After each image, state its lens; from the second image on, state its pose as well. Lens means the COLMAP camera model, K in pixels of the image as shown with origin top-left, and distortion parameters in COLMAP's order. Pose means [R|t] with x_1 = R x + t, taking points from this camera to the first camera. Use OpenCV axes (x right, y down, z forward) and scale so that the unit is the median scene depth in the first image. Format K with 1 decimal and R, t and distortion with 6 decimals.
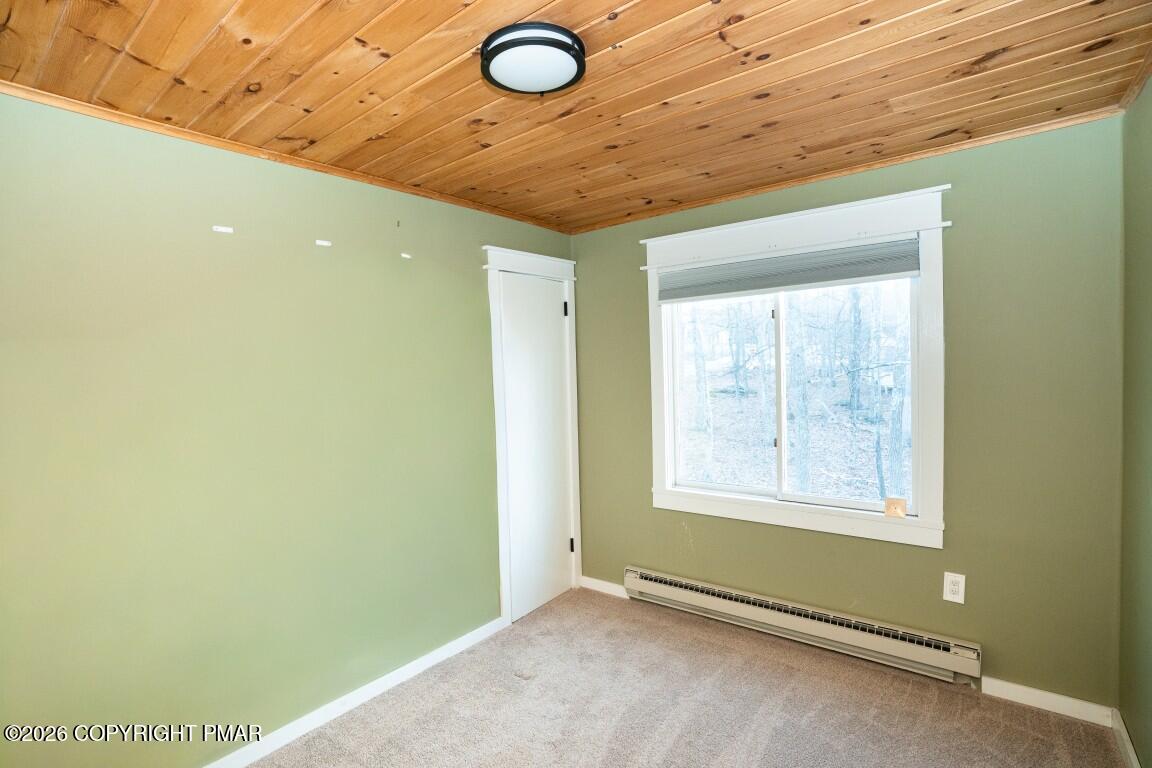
lens RADIAL K [[557.7, 0, 572.0], [0, 557.7, 386.4], [0, 0, 1]] dist [-0.084068, 0.039006]
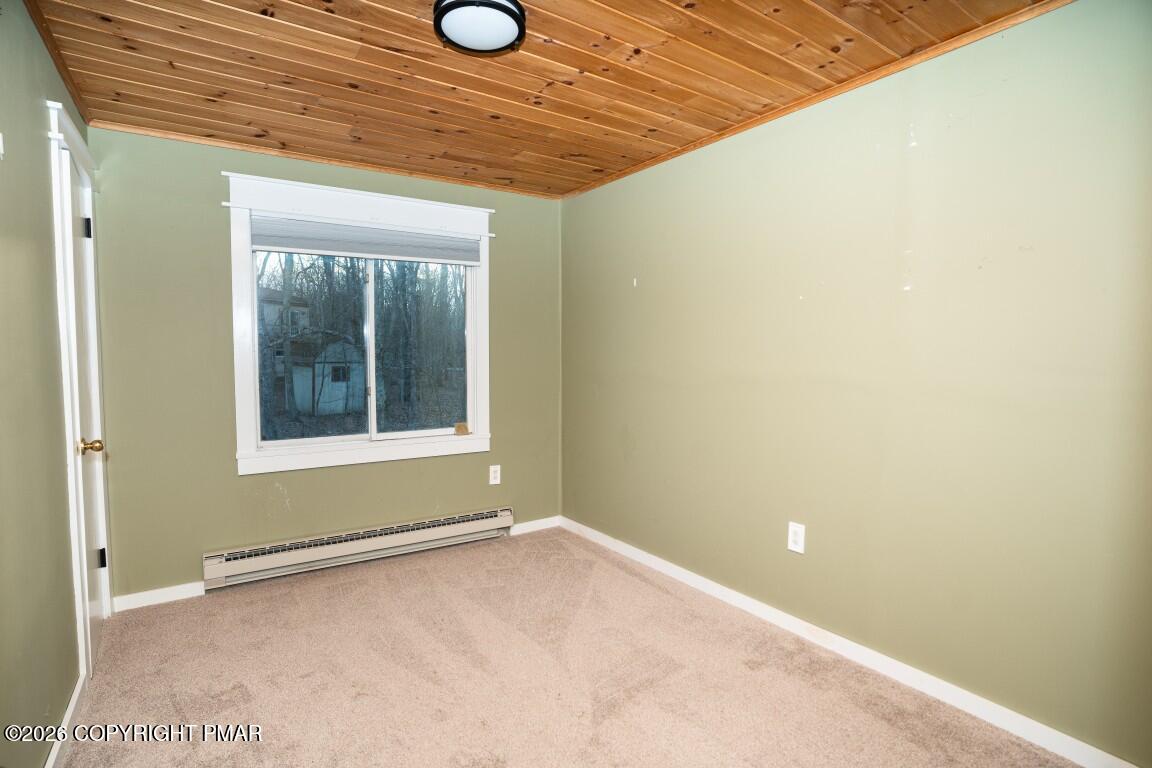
lens RADIAL K [[557.7, 0, 572.0], [0, 557.7, 386.4], [0, 0, 1]] dist [-0.084068, 0.039006]
pose [[0.301691, -0.026223, 0.953045, -0.713266], [0.023419, 0.999524, 0.020089, 0.096134], [-0.953118, 0.016259, 0.302162, 0.307146]]
